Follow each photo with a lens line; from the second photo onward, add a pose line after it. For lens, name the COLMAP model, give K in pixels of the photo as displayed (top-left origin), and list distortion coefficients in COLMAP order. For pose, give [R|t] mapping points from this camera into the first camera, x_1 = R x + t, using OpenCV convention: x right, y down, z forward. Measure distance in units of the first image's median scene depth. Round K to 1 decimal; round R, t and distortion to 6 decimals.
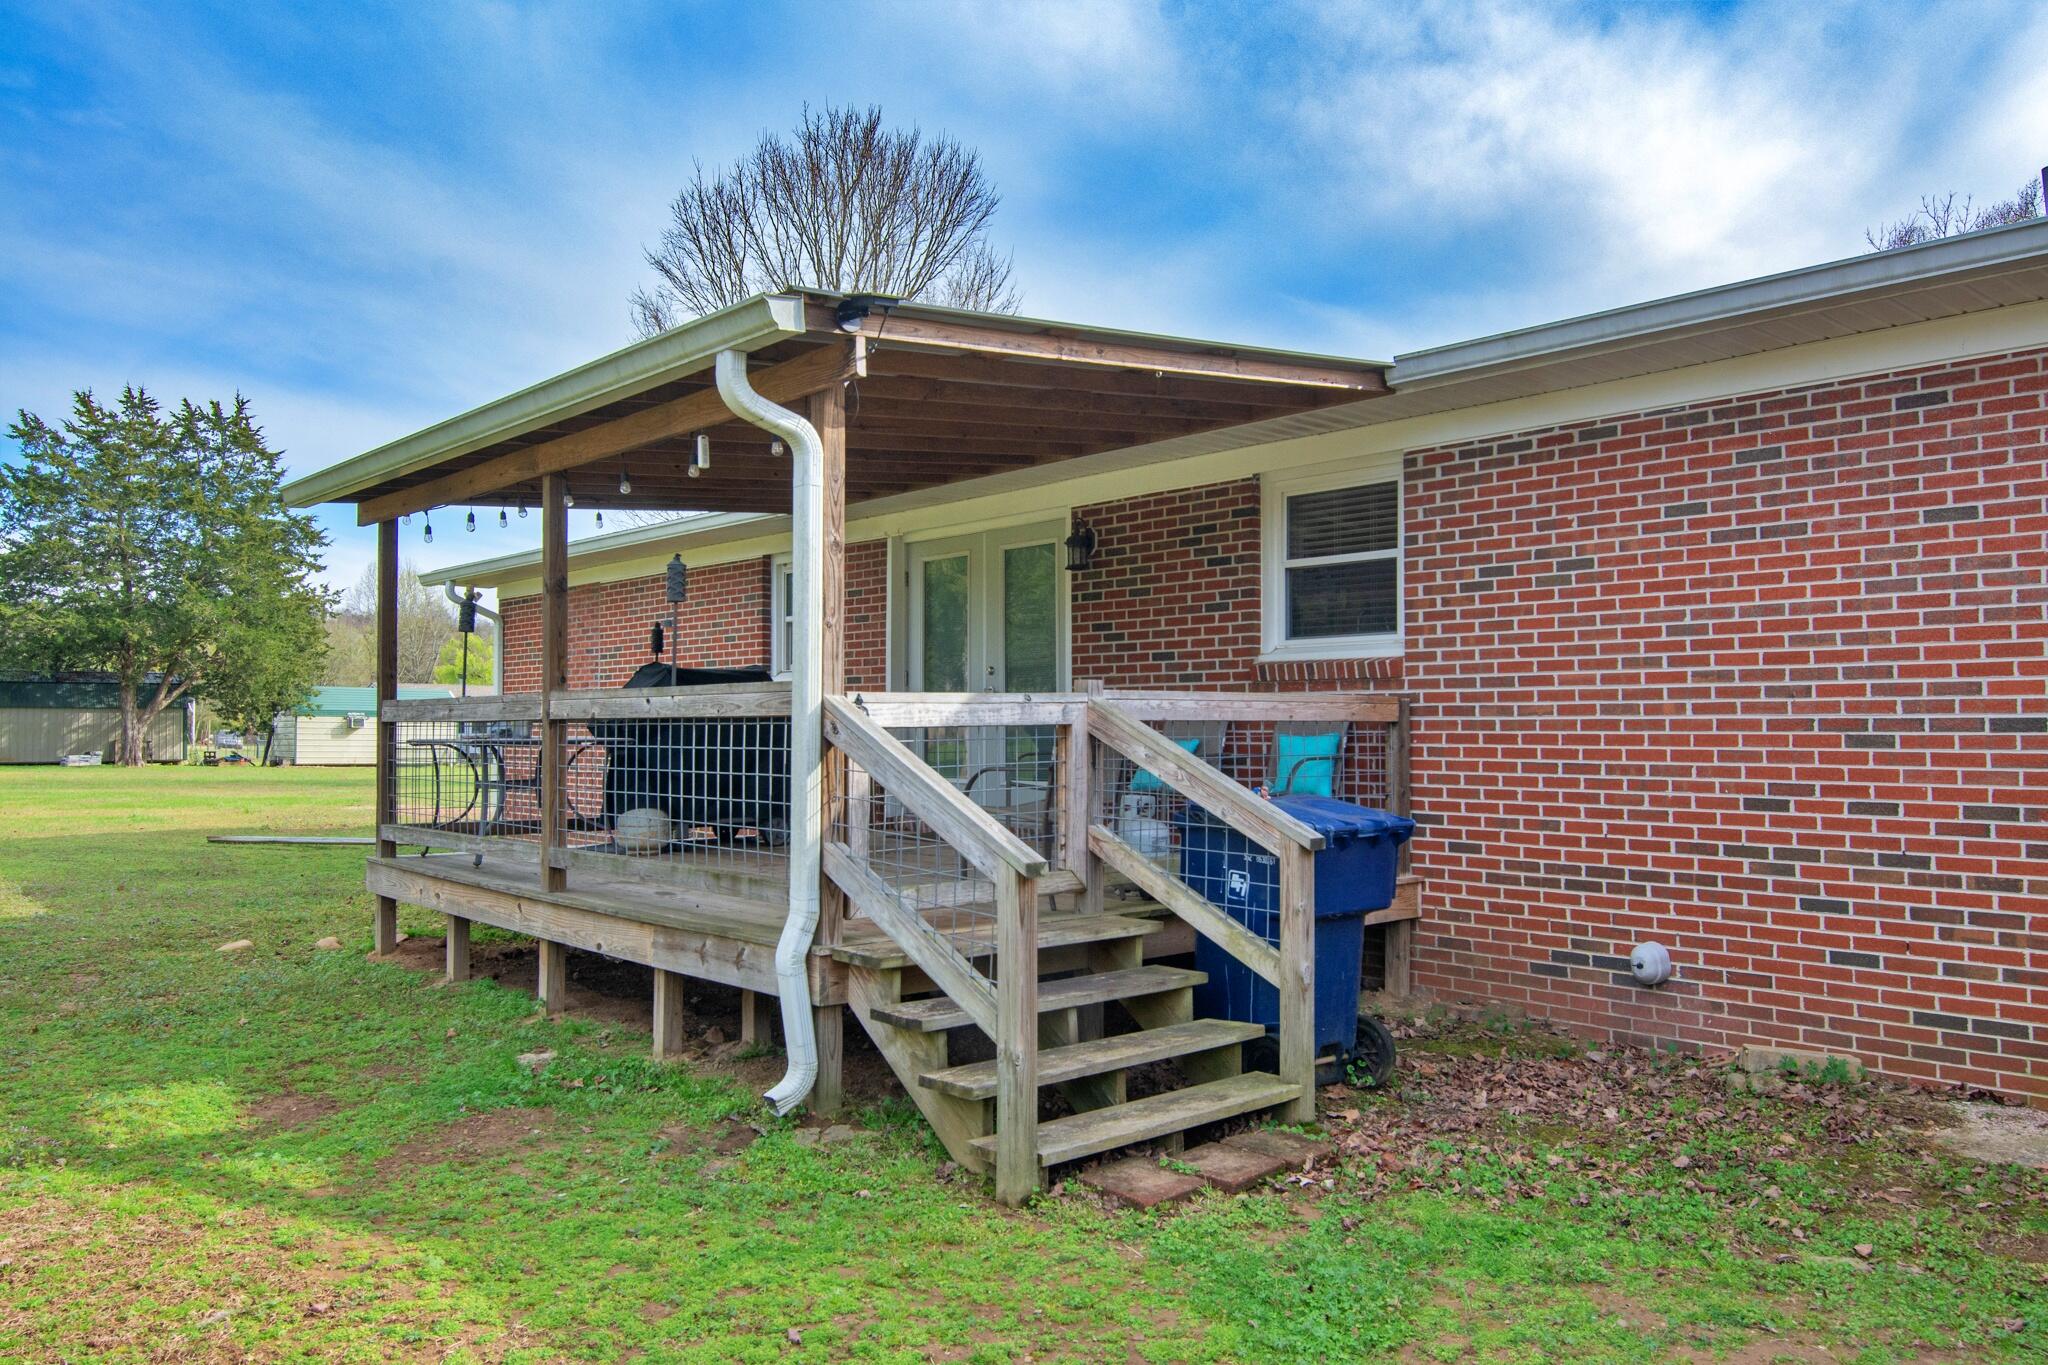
lens RADIAL K [[1508.8, 0, 1016.2], [0, 1508.8, 701.8], [0, 0, 1]] dist [-0.003835, 0.002398]
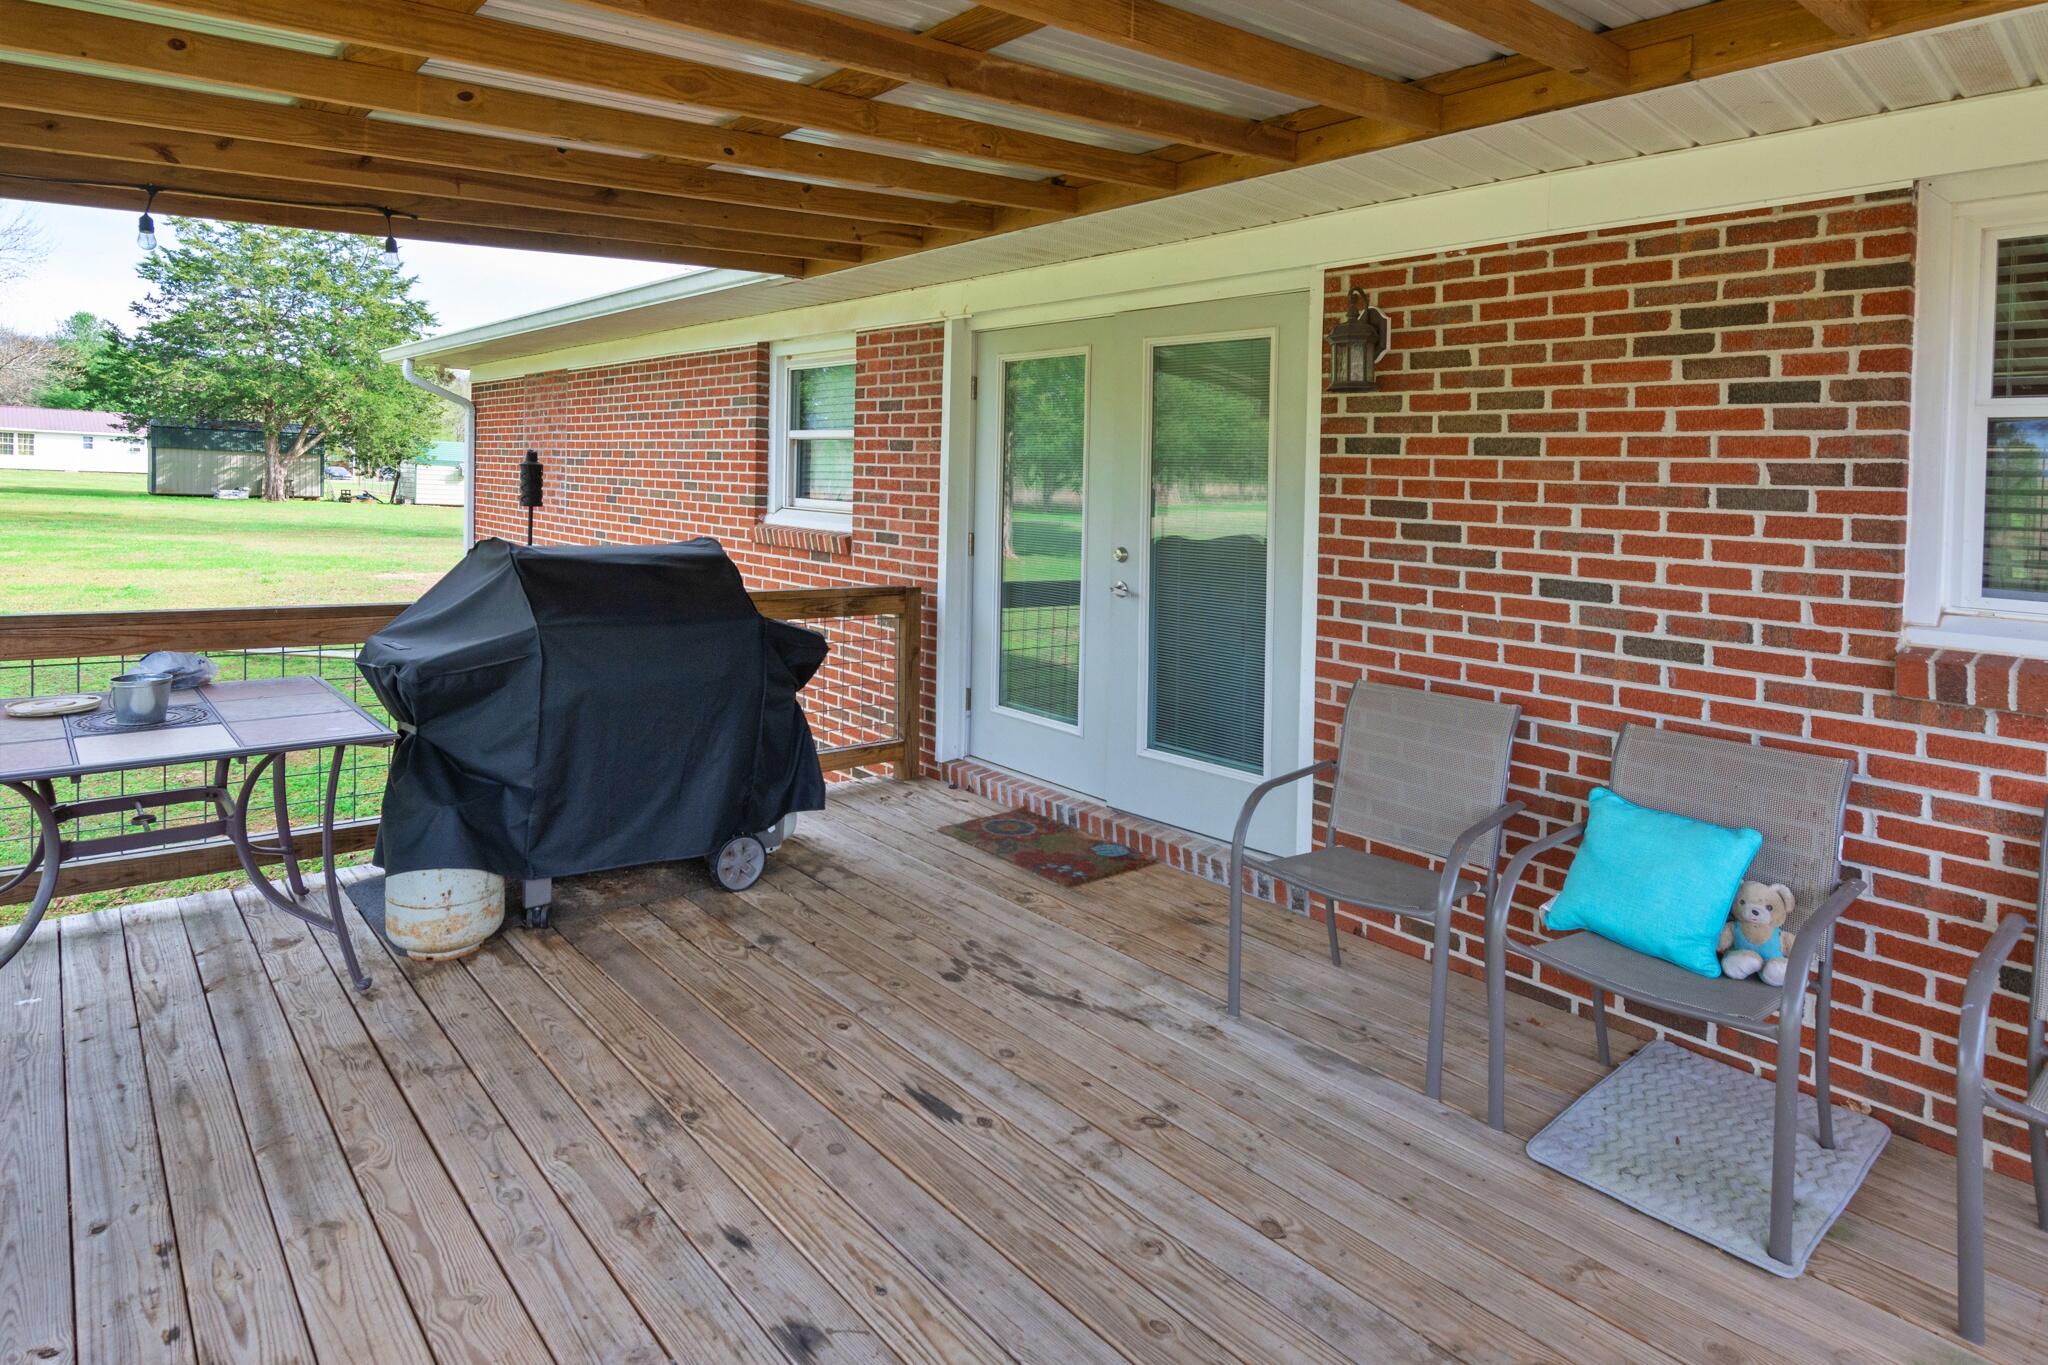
lens RADIAL K [[1044.9, 0, 1035.4], [0, 1044.9, 553.2], [0, 0, 1]] dist [-0.004476, -0.000925]
pose [[0.997818, 0.033601, 0.056840, -0.060817], [-0.038349, 0.995676, 0.084606, -0.043784], [-0.053752, -0.086601, 0.994792, 0.483609]]
